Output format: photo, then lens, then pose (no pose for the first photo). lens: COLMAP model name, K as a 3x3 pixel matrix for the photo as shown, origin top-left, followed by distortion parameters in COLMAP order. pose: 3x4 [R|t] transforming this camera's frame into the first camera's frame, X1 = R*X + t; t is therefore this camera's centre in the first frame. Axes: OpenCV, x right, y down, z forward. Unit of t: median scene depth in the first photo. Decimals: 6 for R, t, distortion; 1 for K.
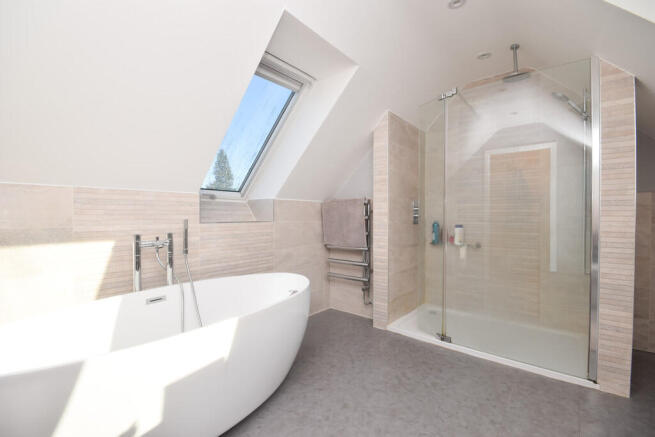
lens RADIAL K [[289.2, 0, 327.5], [0, 289.2, 218.5], [0, 0, 1]] dist [-0.014607, 0.000051]
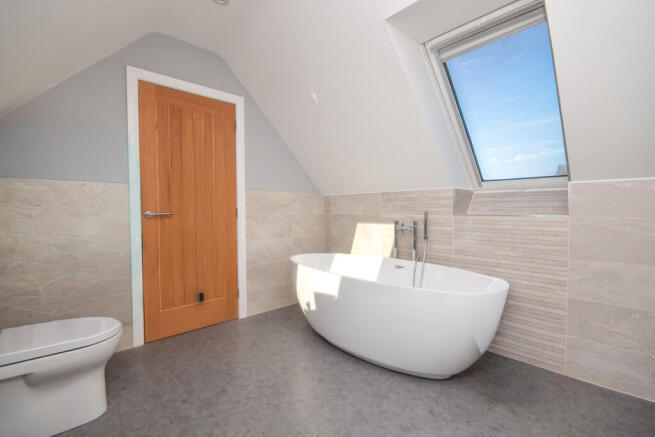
lens RADIAL K [[289.2, 0, 327.5], [0, 289.2, 218.5], [0, 0, 1]] dist [-0.014607, 0.000051]
pose [[-0.134630, 0.031320, -0.990401, 0.795619], [-0.010054, 0.999406, 0.032972, -0.002537], [0.990845, 0.014397, -0.134236, 0.755907]]
